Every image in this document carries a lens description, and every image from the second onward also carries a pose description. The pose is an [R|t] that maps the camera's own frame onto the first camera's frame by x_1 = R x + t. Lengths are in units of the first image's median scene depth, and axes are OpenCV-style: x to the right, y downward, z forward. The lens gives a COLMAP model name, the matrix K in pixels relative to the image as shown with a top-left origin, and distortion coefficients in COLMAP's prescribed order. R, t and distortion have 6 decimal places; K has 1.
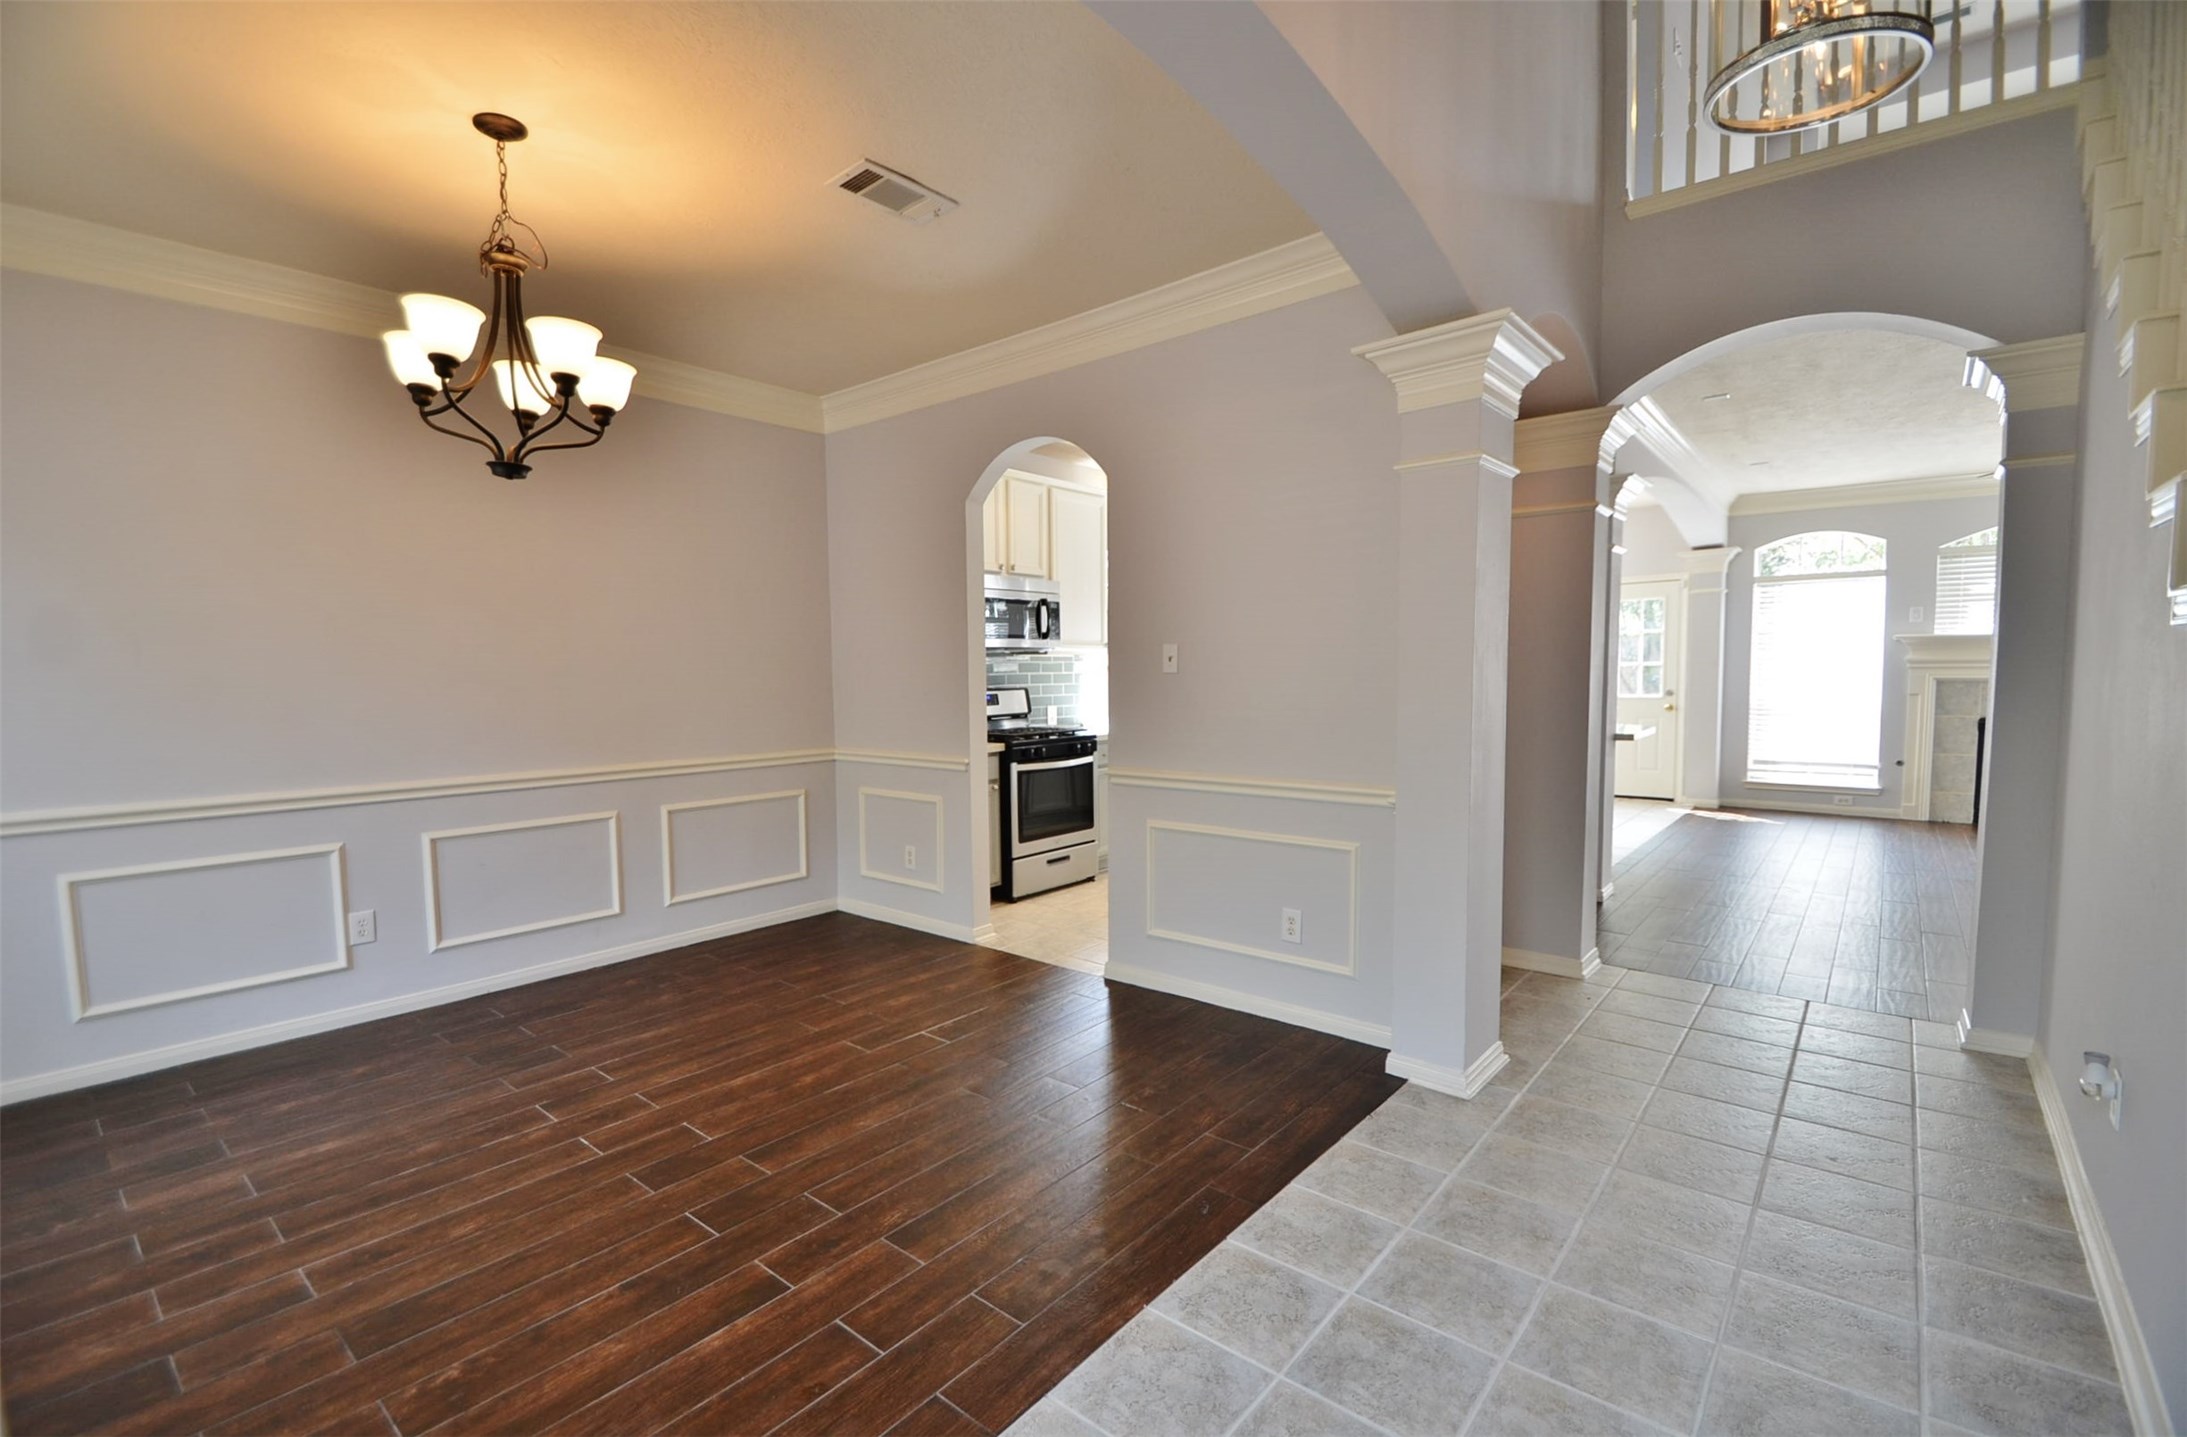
lens RADIAL K [[959.2, 0, 1074.4], [0, 959.2, 751.7], [0, 0, 1]] dist [0.010491, -0.014206]
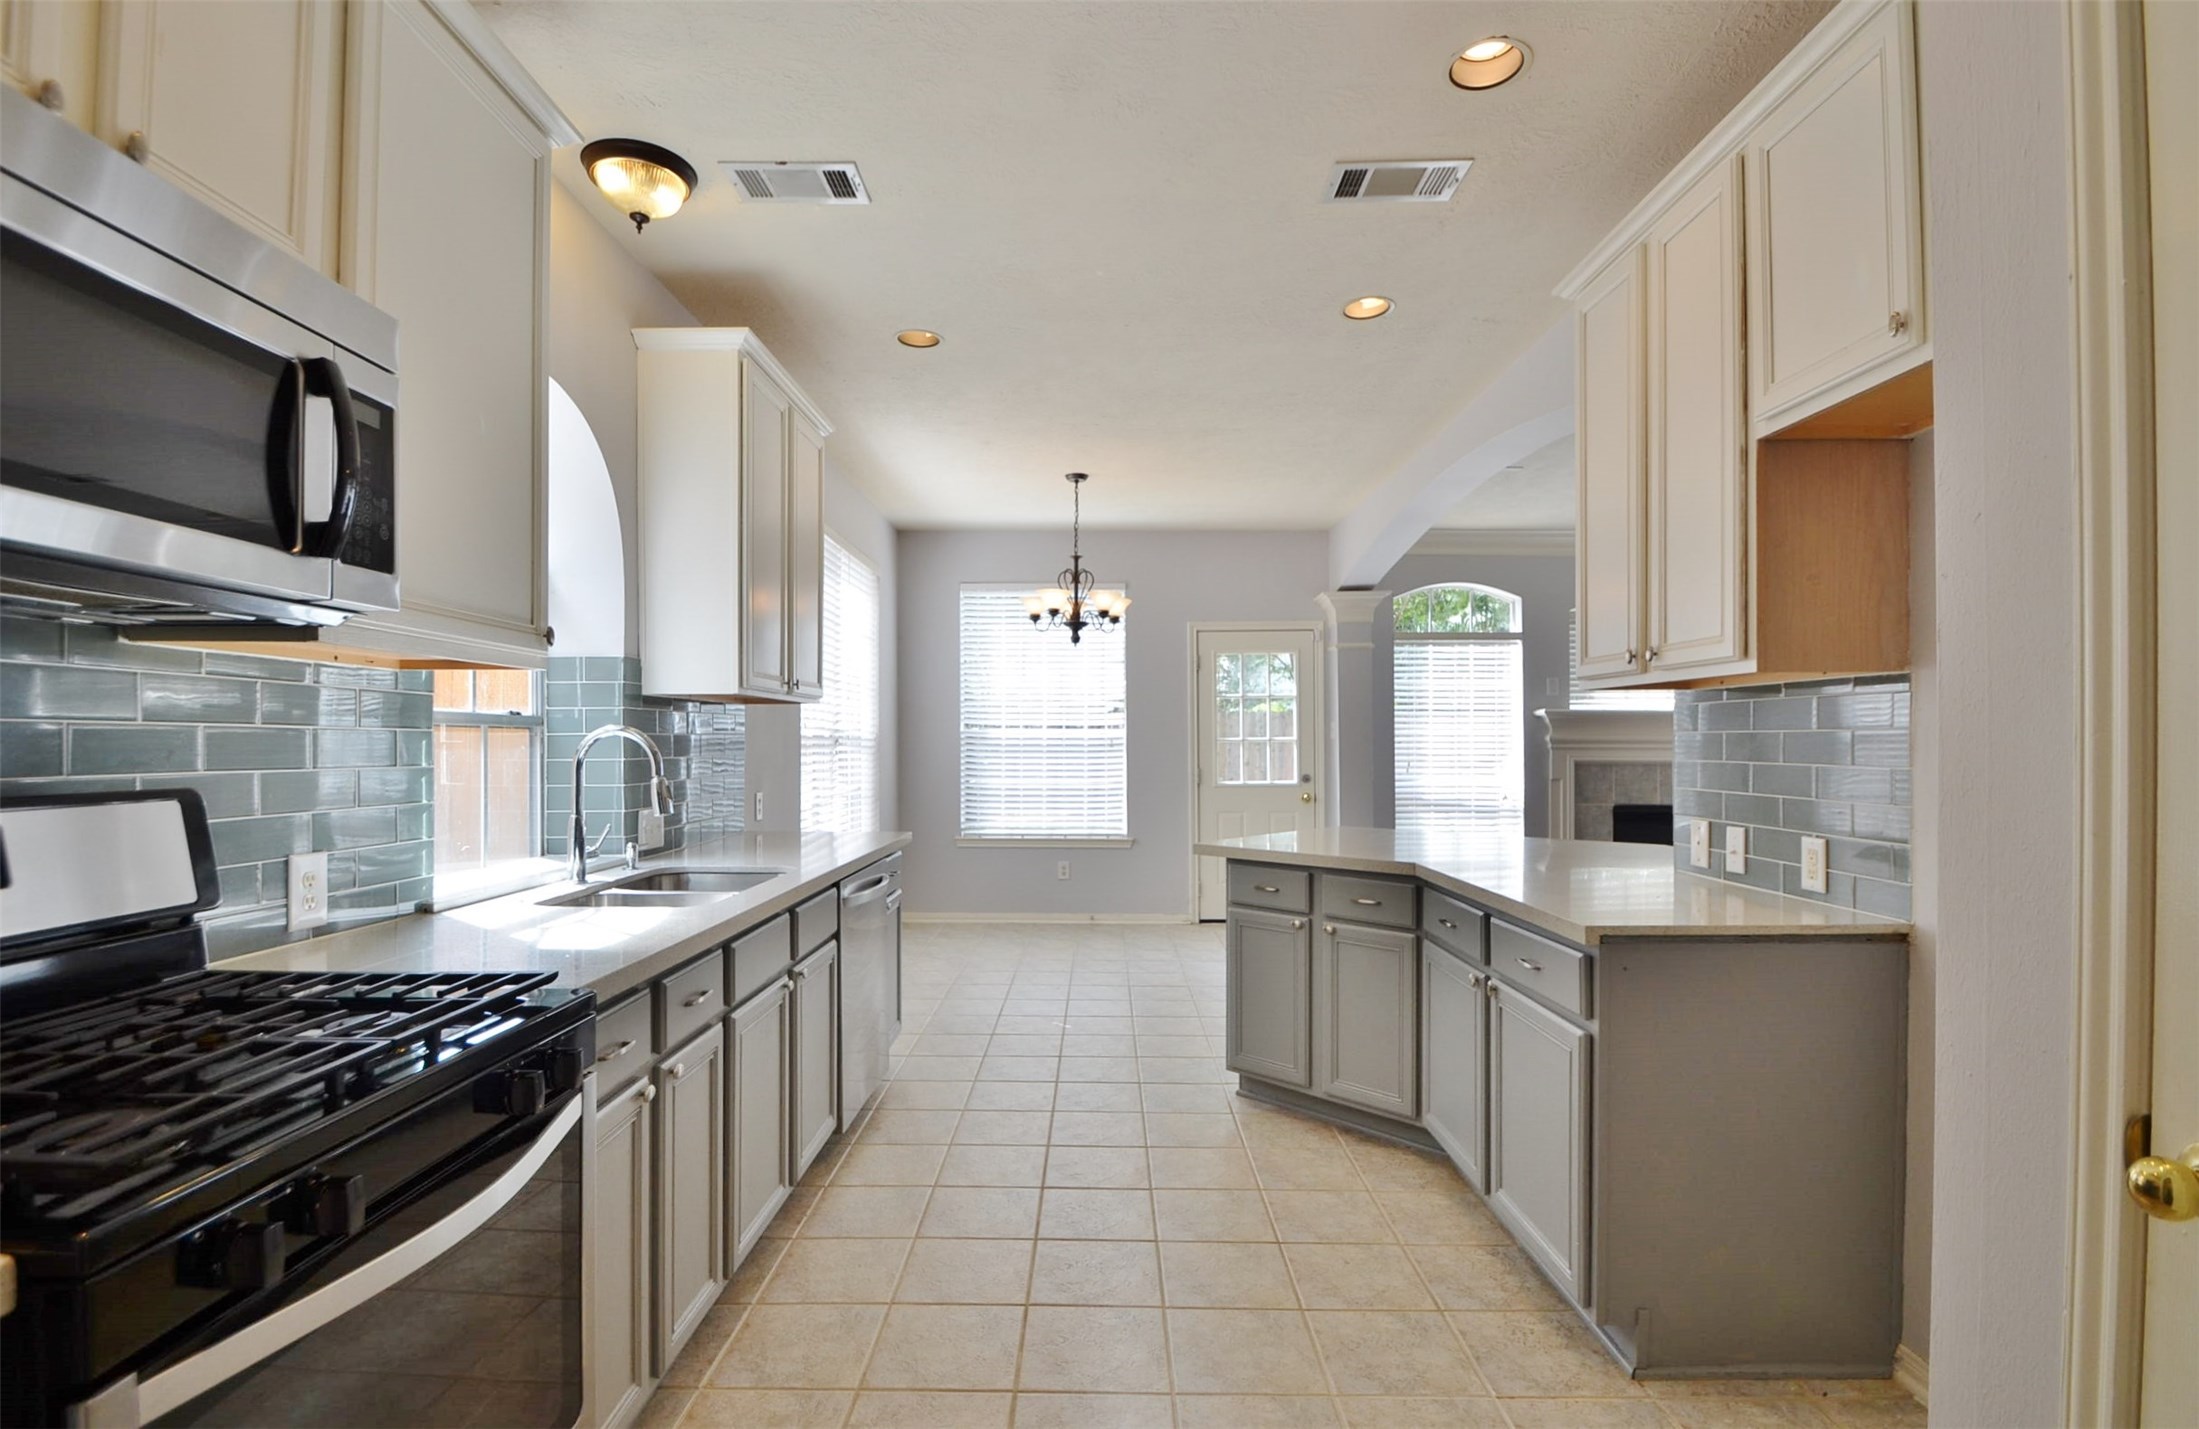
lens RADIAL K [[1036.4, 0, 1080.8], [0, 1036.4, 748.1], [0, 0, 1]] dist [0.000110, 0.000244]
pose [[0.772299, 0.012470, 0.635136, -0.077462], [0.040164, 0.996849, -0.068409, -0.092249], [-0.633988, 0.078342, 0.769365, 1.231380]]
